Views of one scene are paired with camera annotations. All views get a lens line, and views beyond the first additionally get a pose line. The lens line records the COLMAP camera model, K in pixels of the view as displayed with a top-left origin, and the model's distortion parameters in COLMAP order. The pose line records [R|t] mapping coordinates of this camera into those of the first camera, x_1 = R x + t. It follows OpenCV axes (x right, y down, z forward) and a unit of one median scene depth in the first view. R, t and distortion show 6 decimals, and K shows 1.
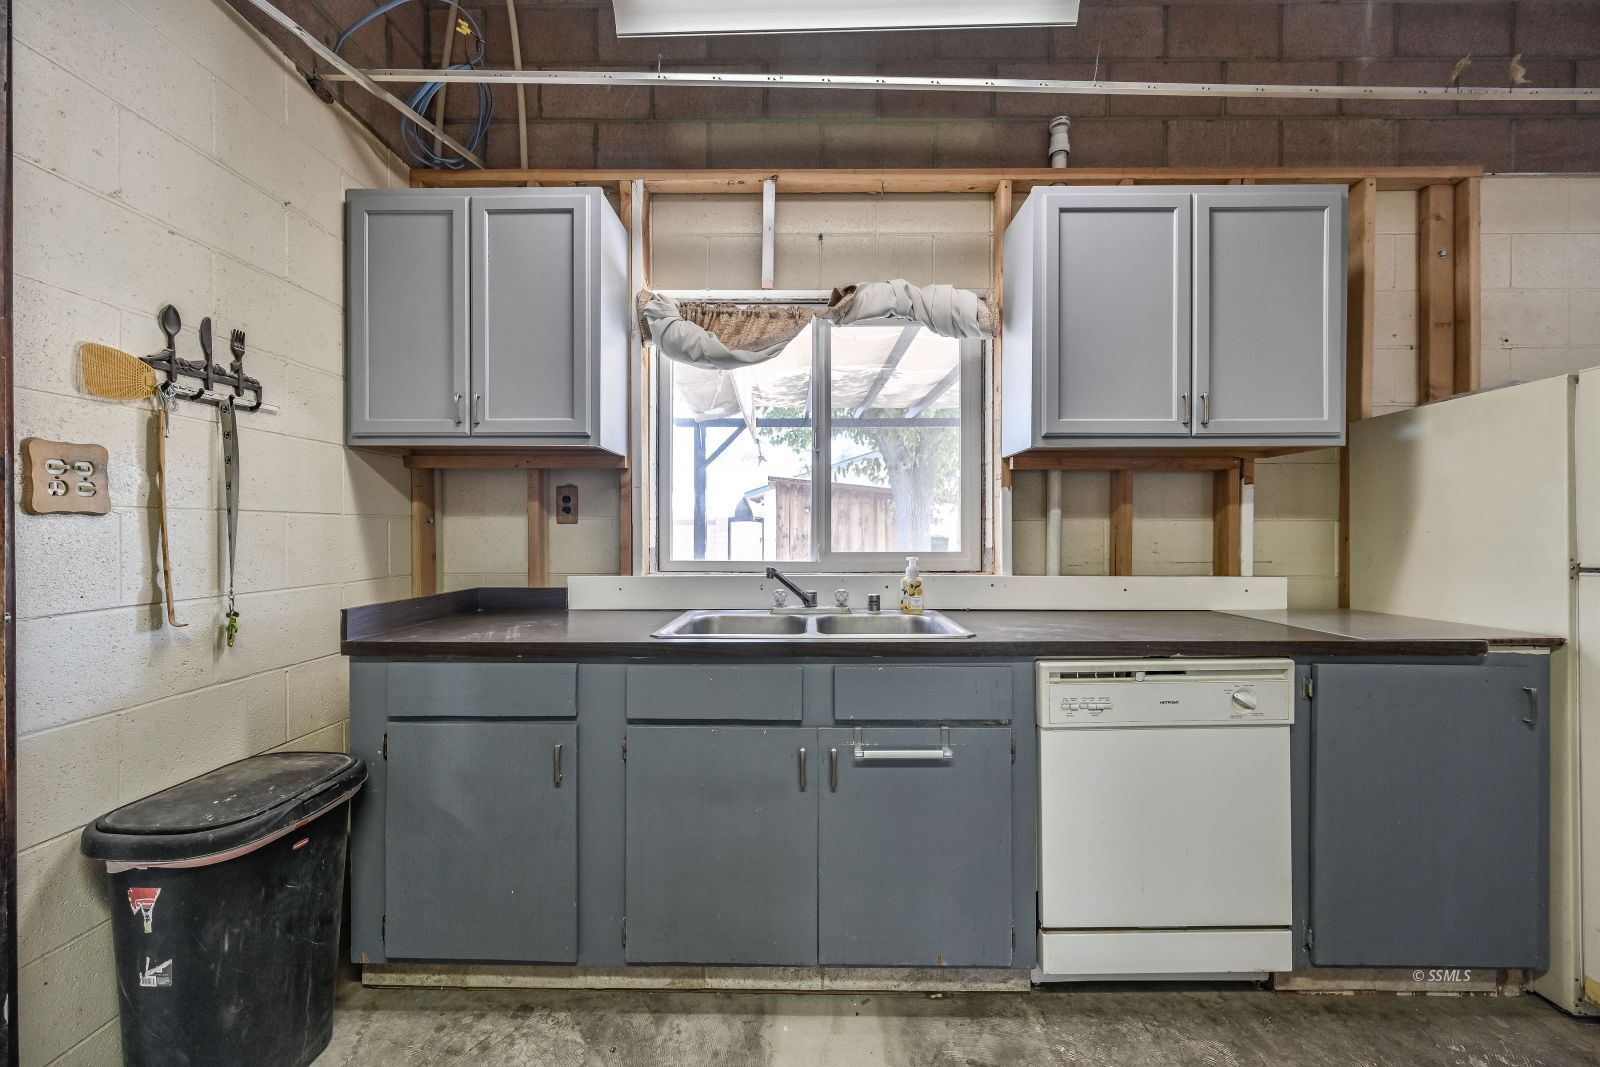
lens RADIAL K [[657.5, 0, 802.8], [0, 657.5, 534.8], [0, 0, 1]] dist [0.000214, -0.000162]
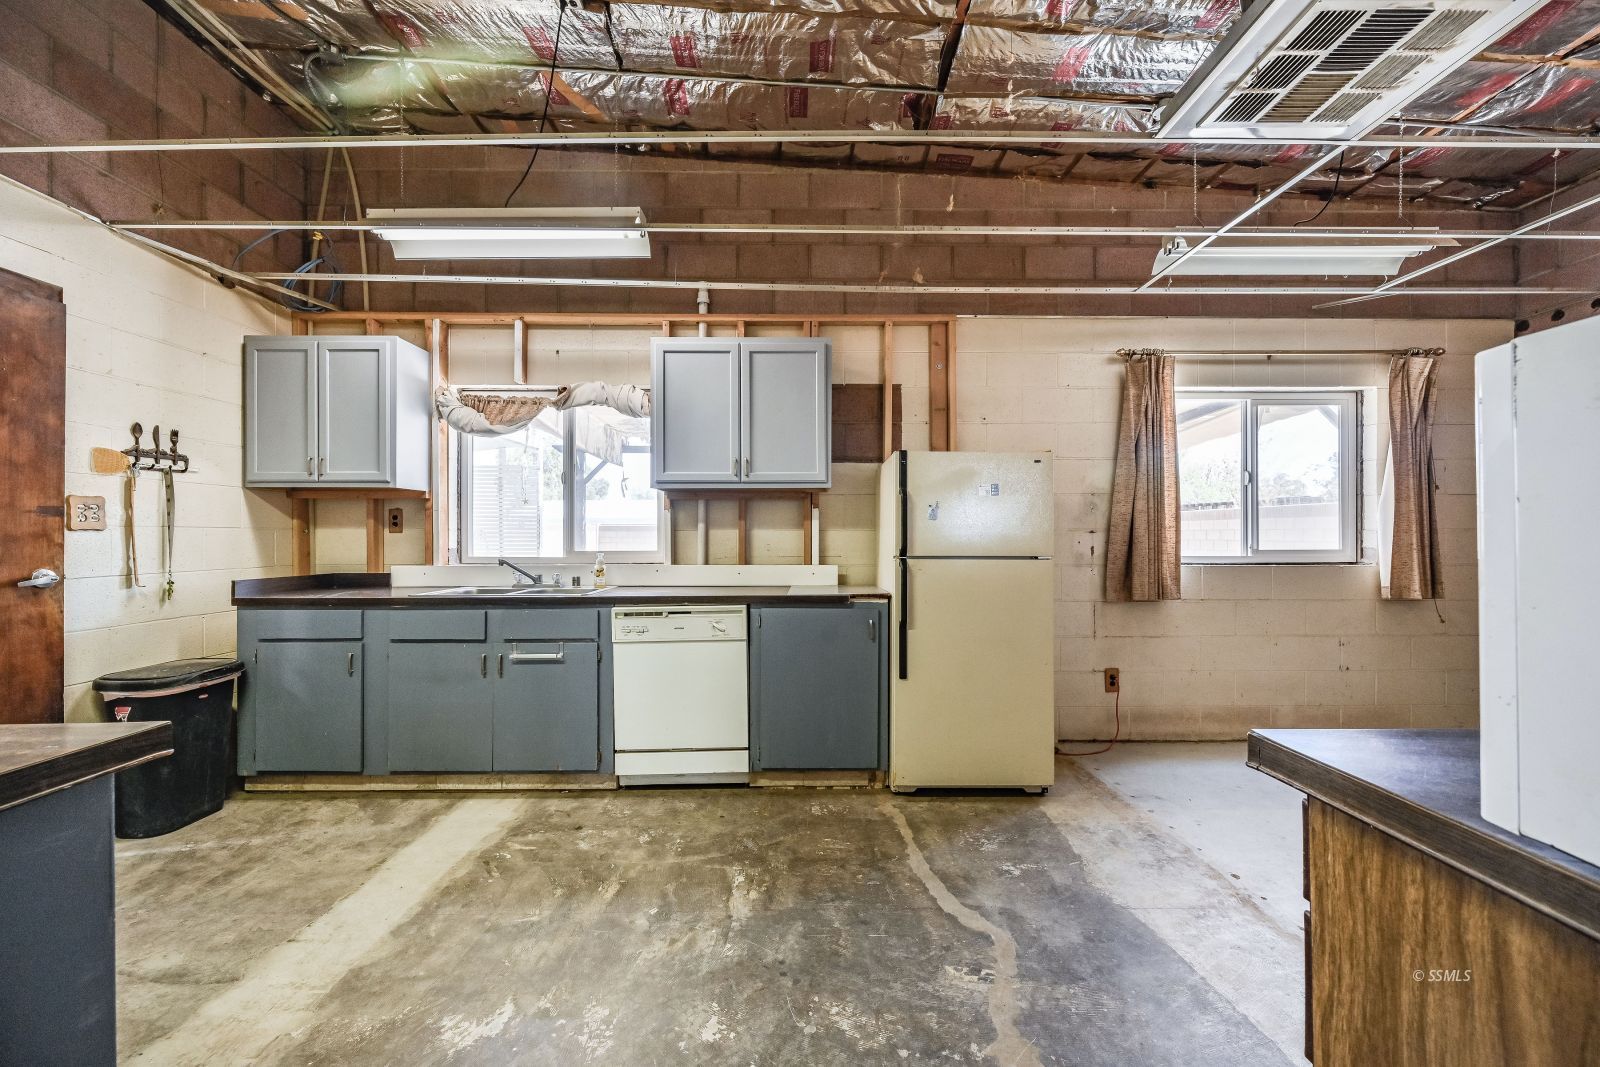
lens RADIAL K [[657.5, 0, 801.1], [0, 657.5, 535.9], [0, 0, 1]] dist [0.000214, -0.000162]
pose [[0.999714, -0.001928, 0.023818, 0.816902], [0.002089, 0.999975, -0.006697, 0.003927], [-0.023805, 0.006745, 0.999694, -0.845985]]
